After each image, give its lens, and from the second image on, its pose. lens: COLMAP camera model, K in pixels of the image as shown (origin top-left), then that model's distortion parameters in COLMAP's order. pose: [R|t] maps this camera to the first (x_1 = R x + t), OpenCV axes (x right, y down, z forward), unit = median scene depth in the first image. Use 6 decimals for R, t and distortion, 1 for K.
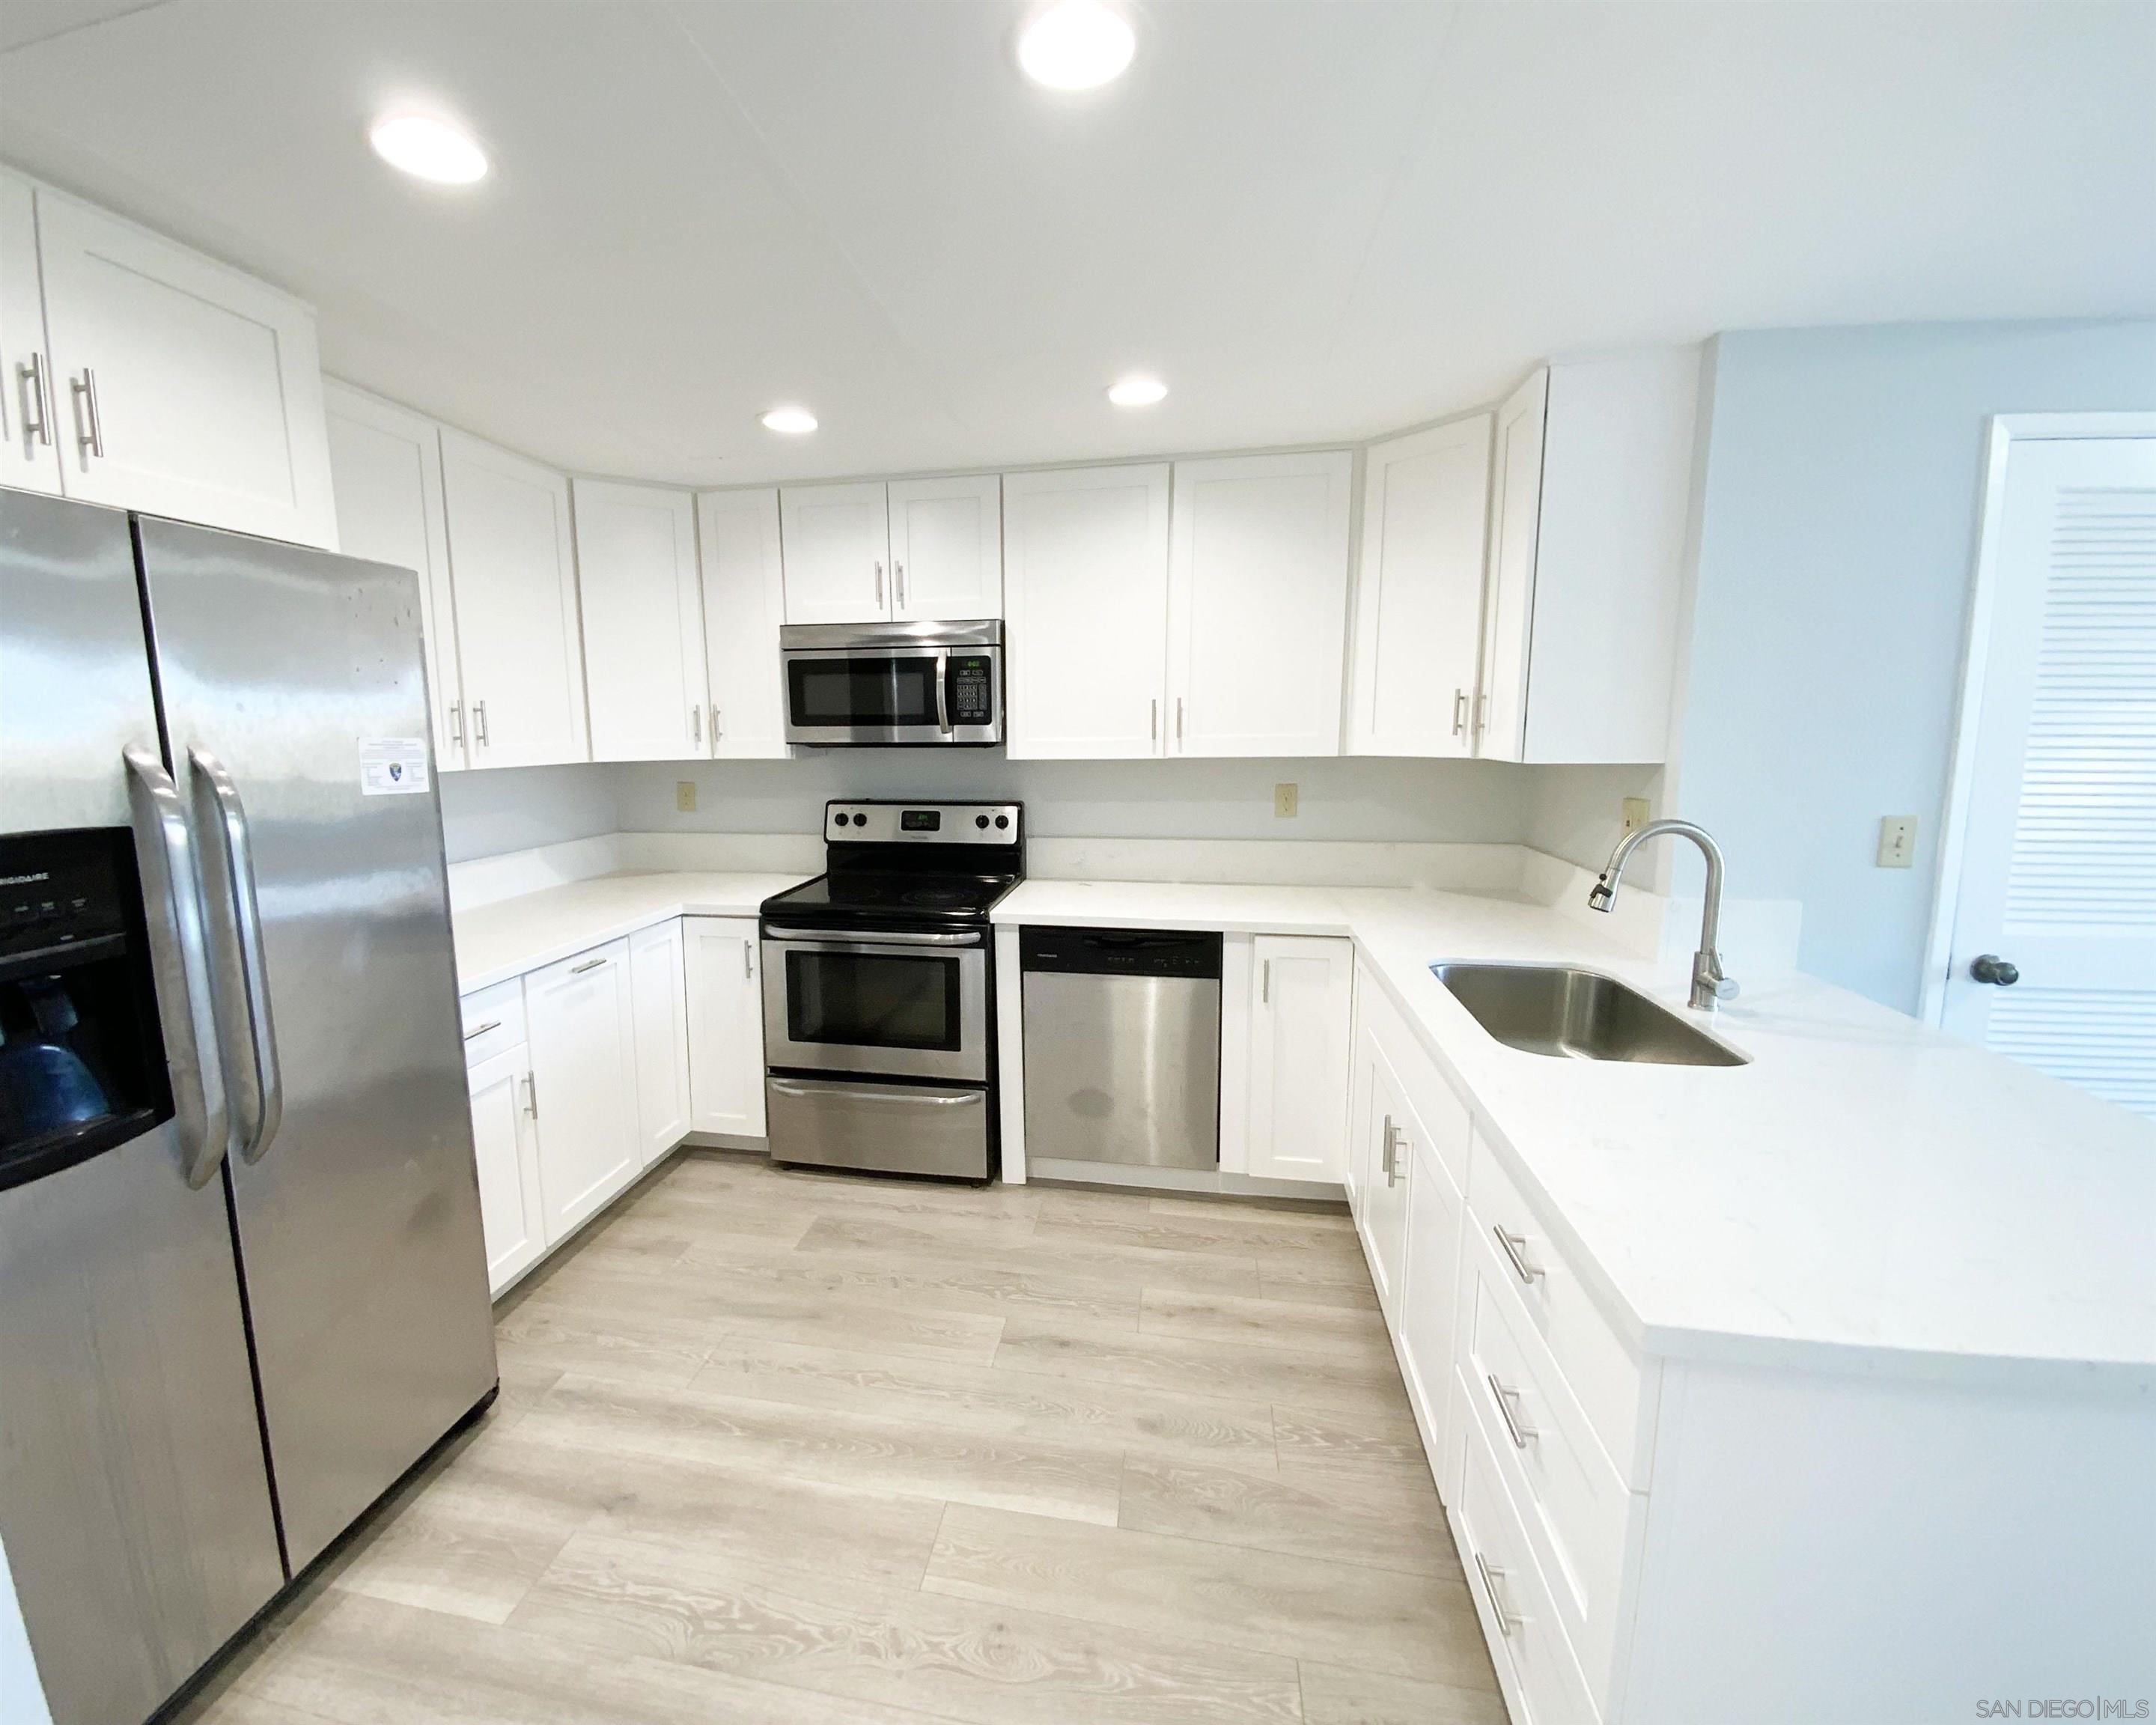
lens RADIAL K [[926.1, 0, 1039.9], [0, 926.1, 865.1], [0, 0, 1]] dist [0.000813, -0.000425]
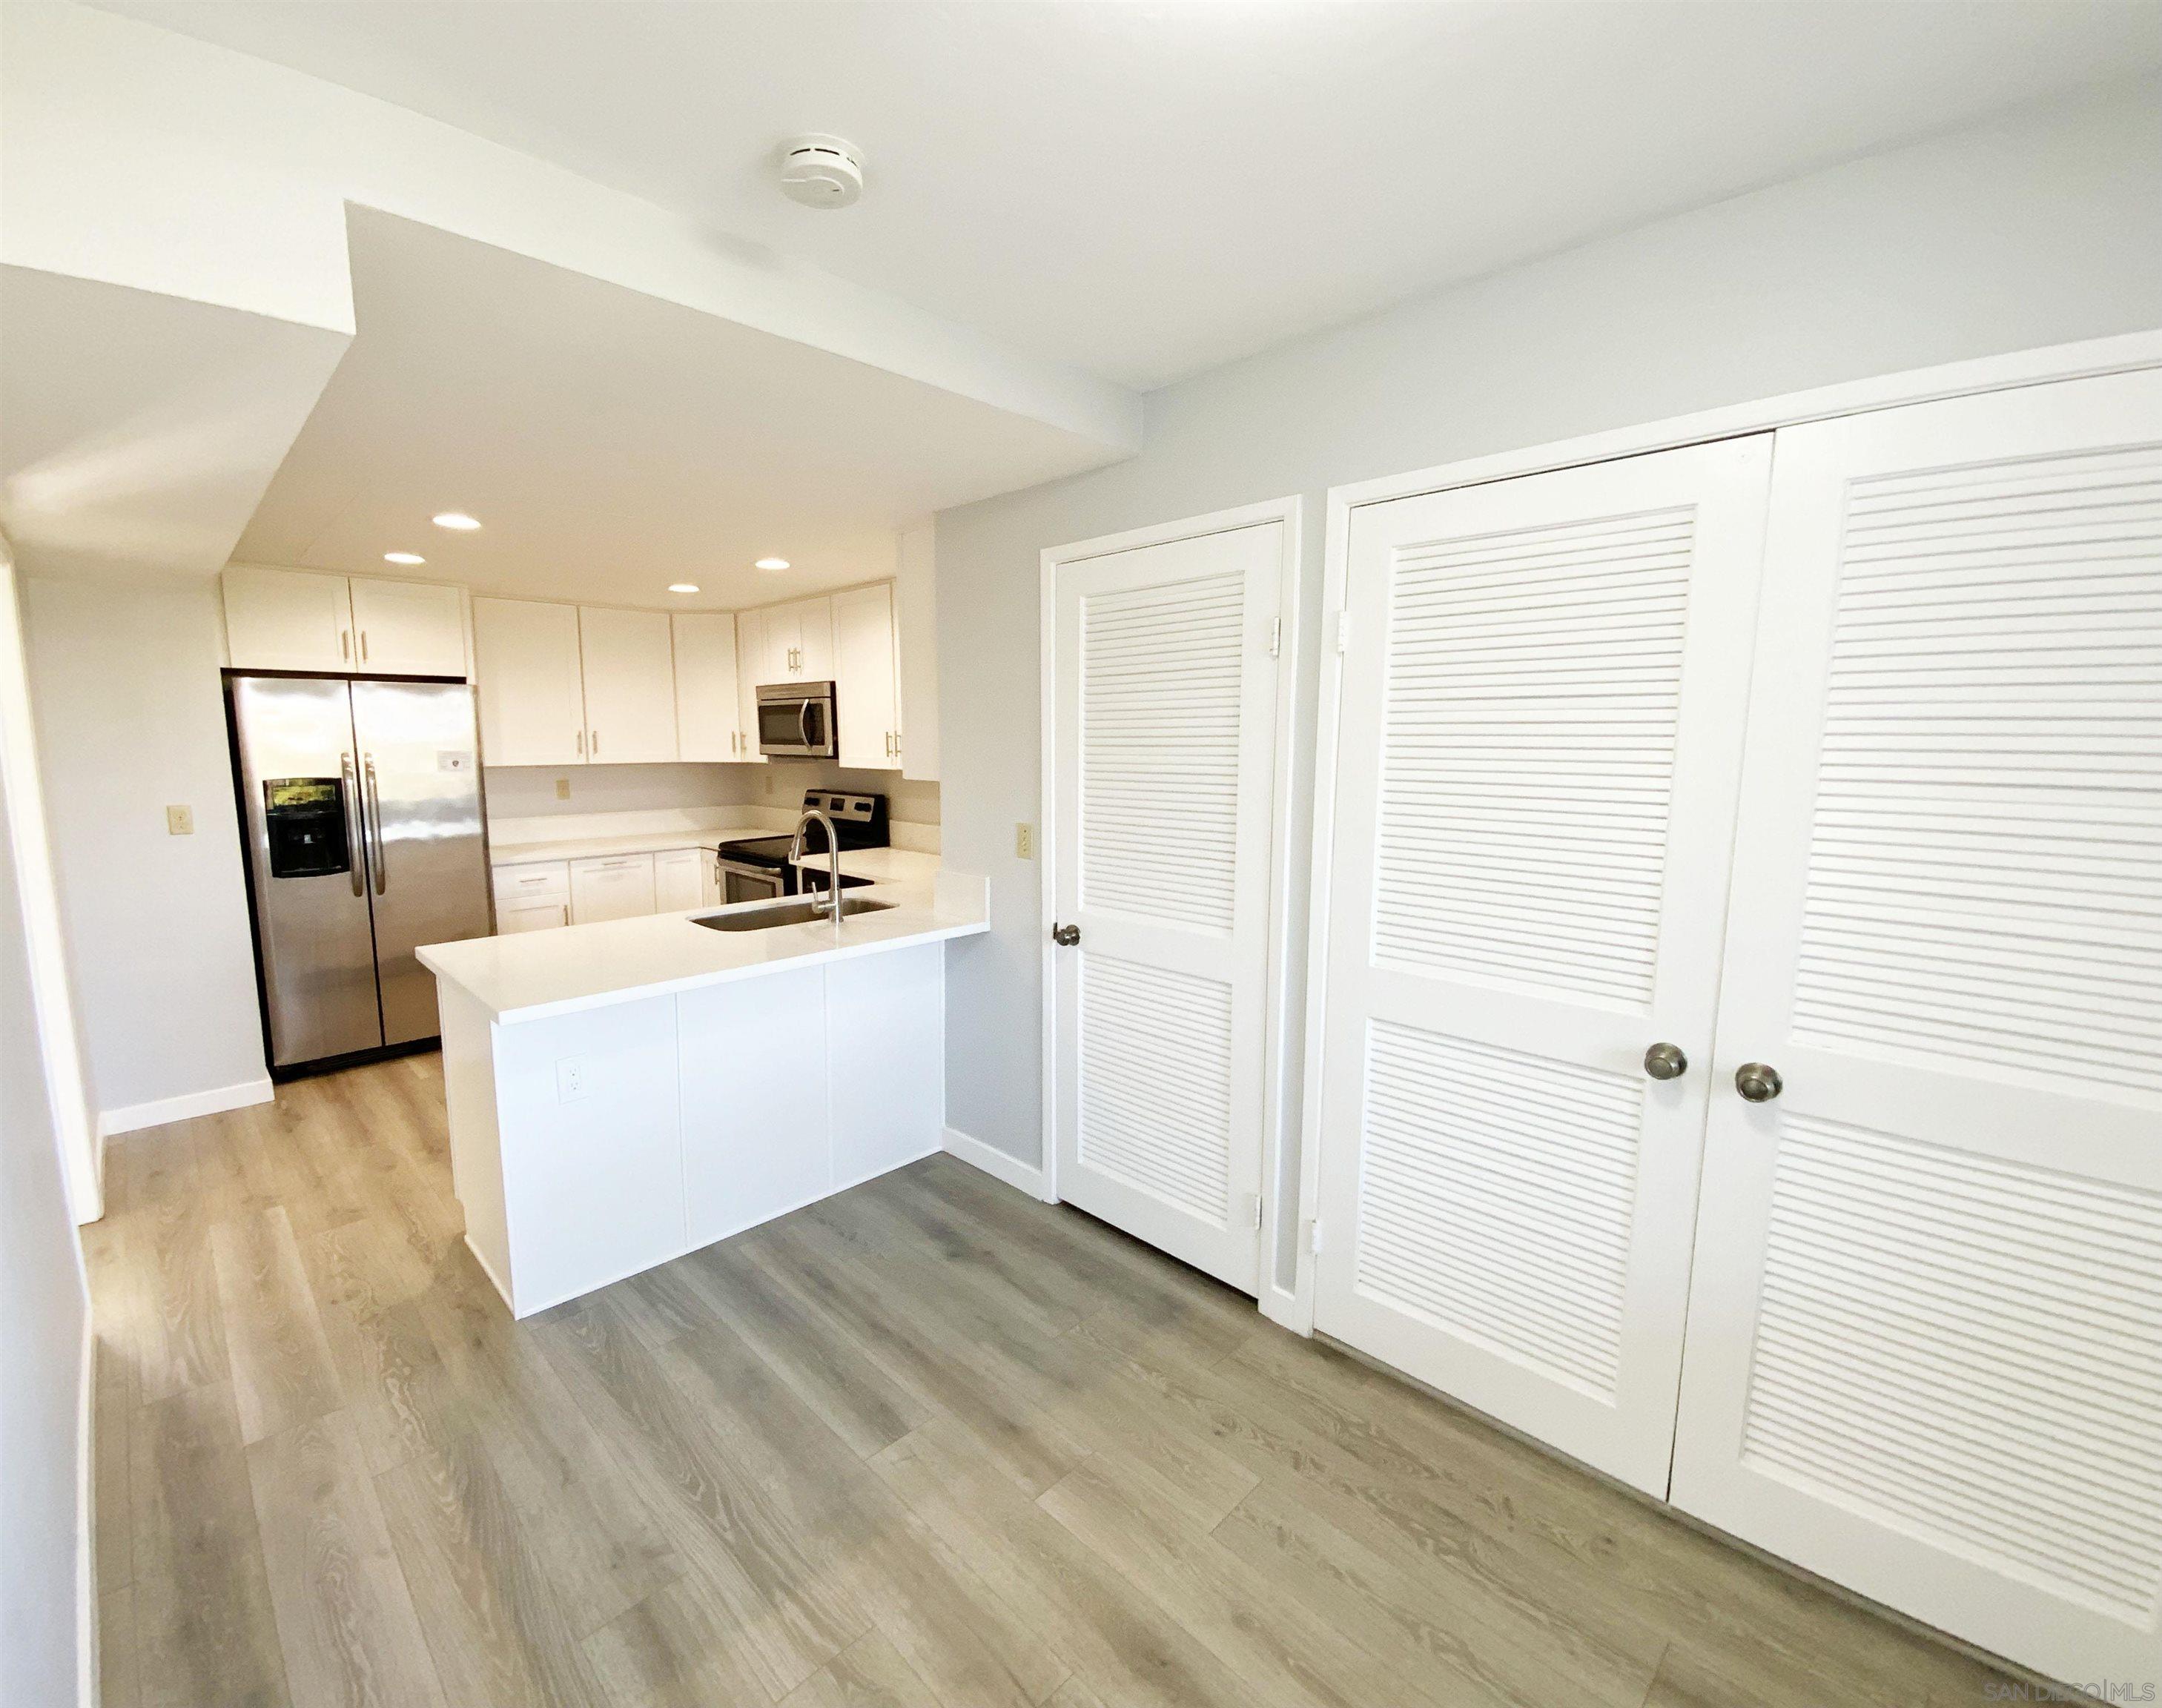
lens RADIAL K [[969.8, 0, 1081.0], [0, 969.8, 854.0], [0, 0, 1]] dist [0.002039, 0.000641]
pose [[0.813281, 0.075281, -0.576980, 1.432614], [-0.085835, 0.996269, 0.008998, -0.016609], [0.575505, 0.042207, 0.816708, -0.138061]]
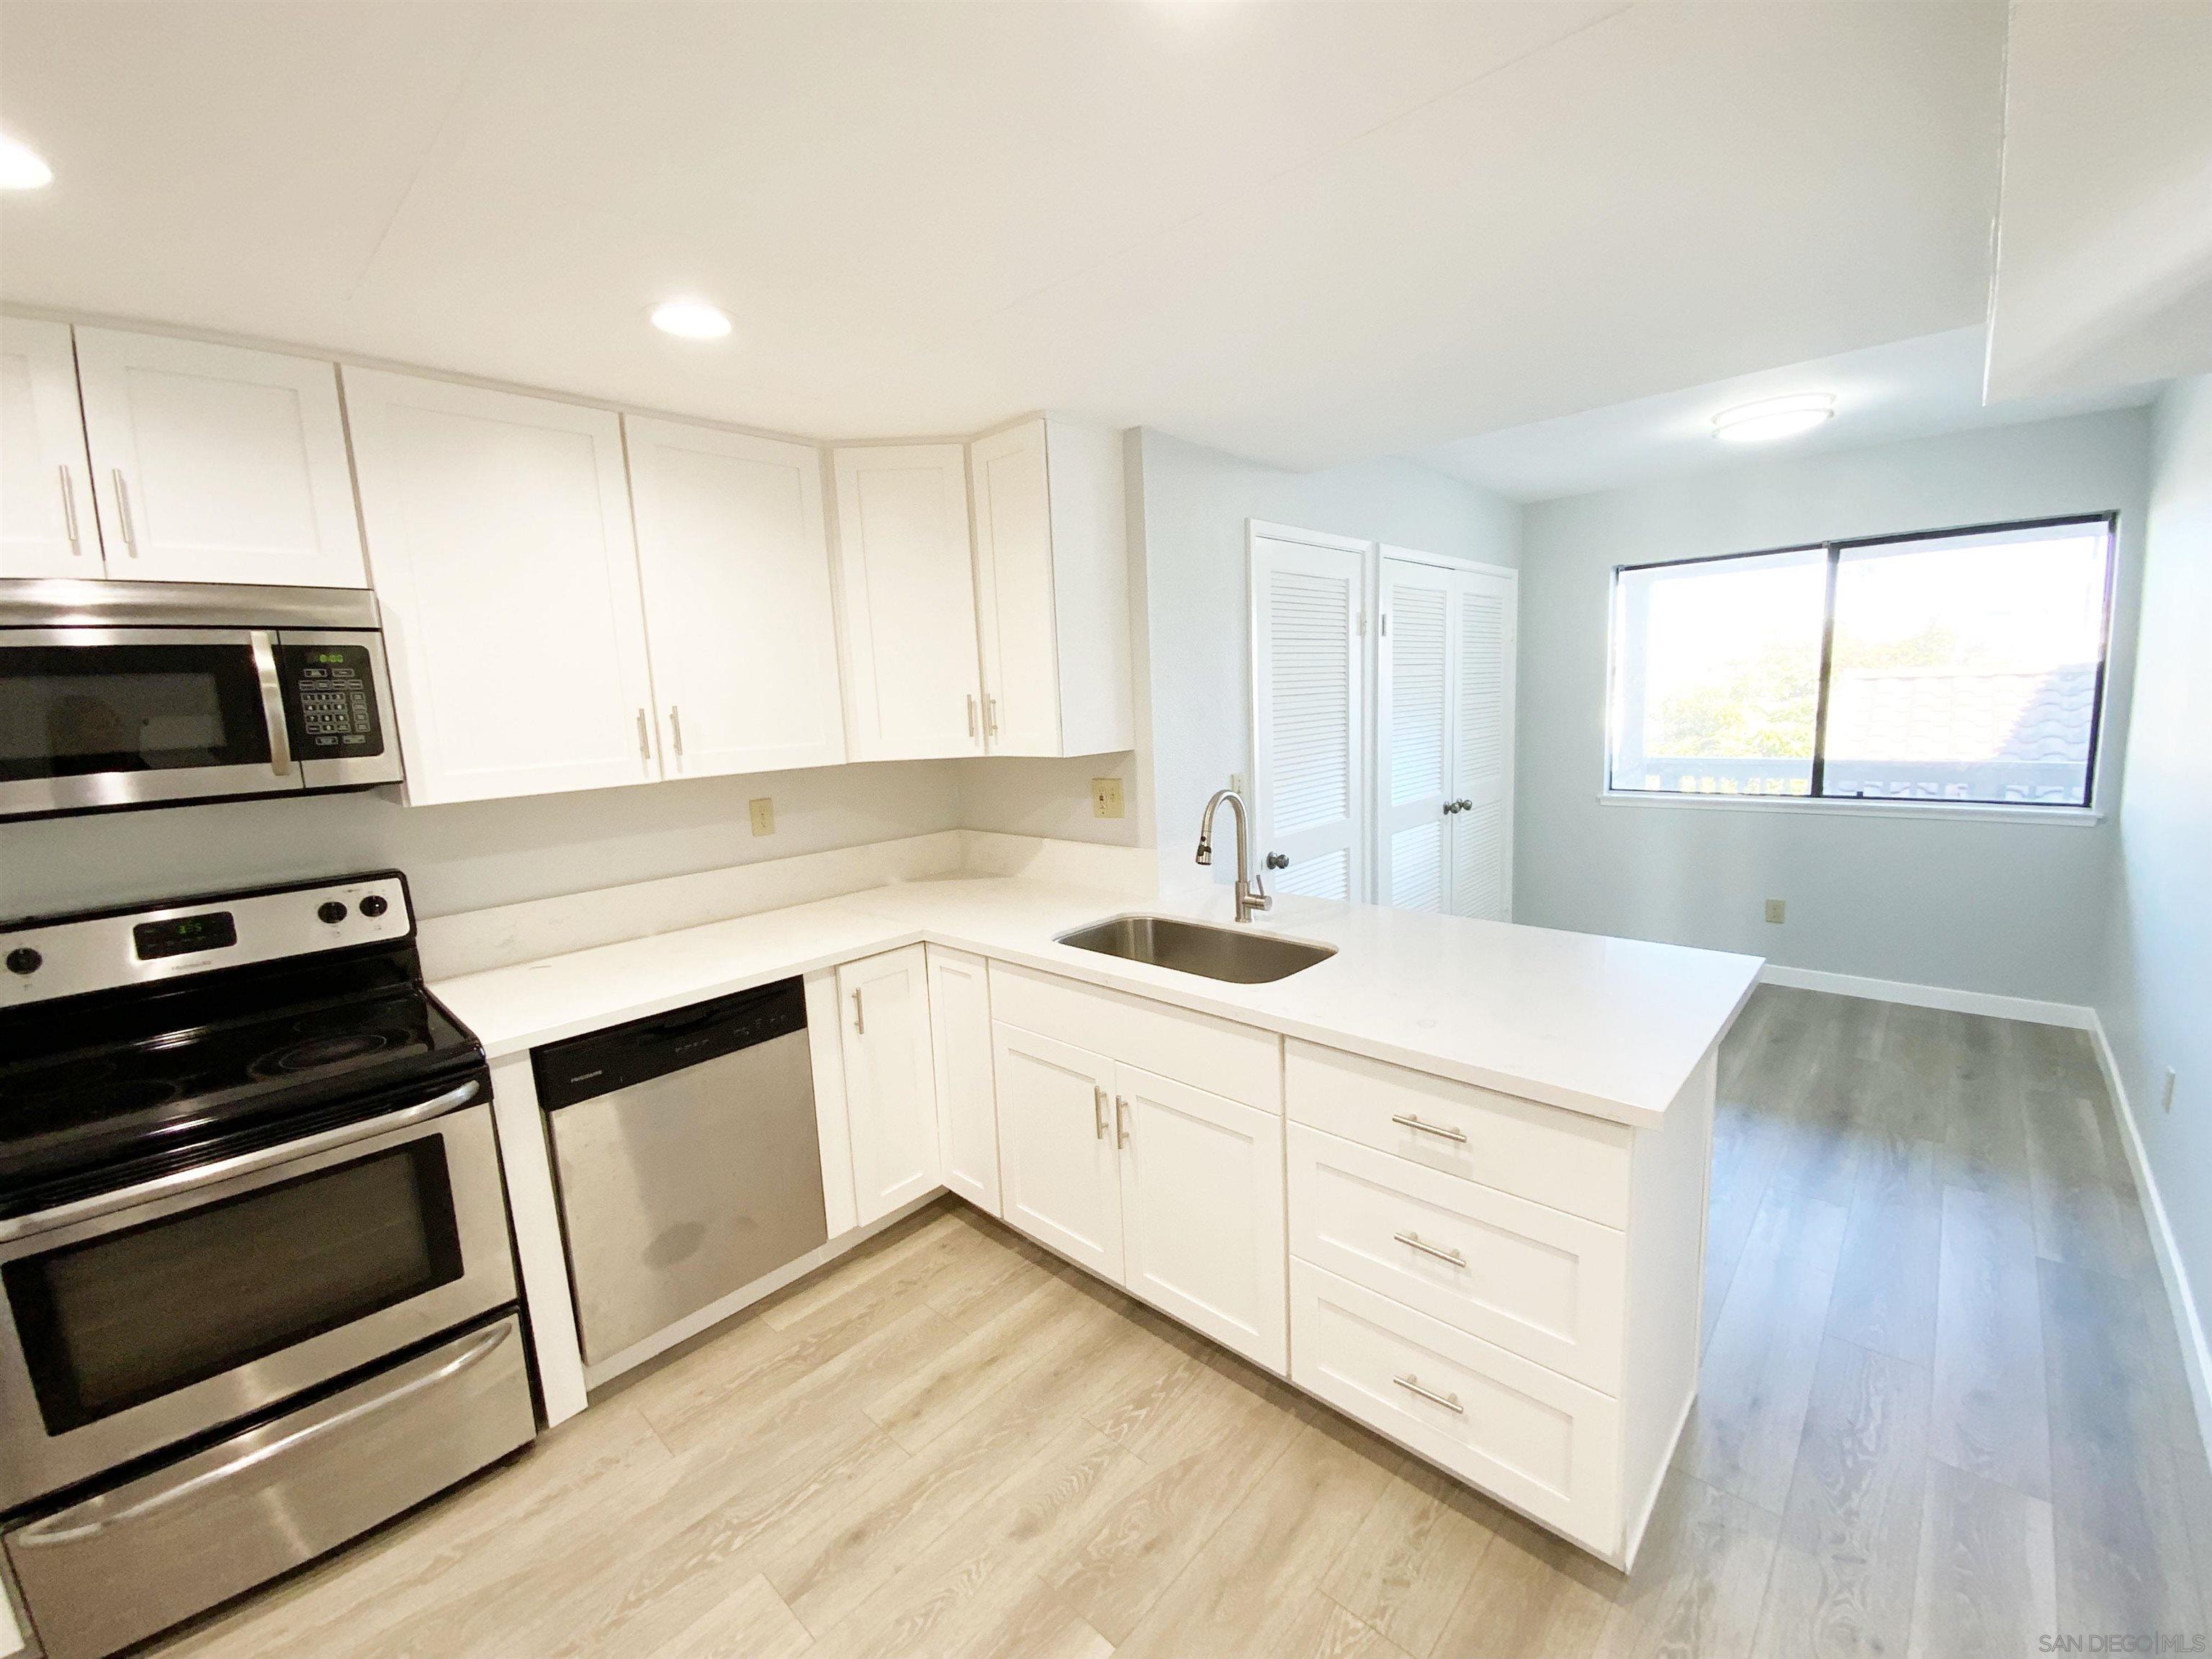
lens RADIAL K [[882.1, 0, 1106.0], [0, 882.1, 829.5], [0, 0, 1]] dist [0.017912, -0.009431]
pose [[0.550509, -0.138382, 0.823280, -0.313801], [0.164110, 0.984862, 0.055805, -0.059797], [-0.818540, 0.104387, 0.564886, 0.278898]]
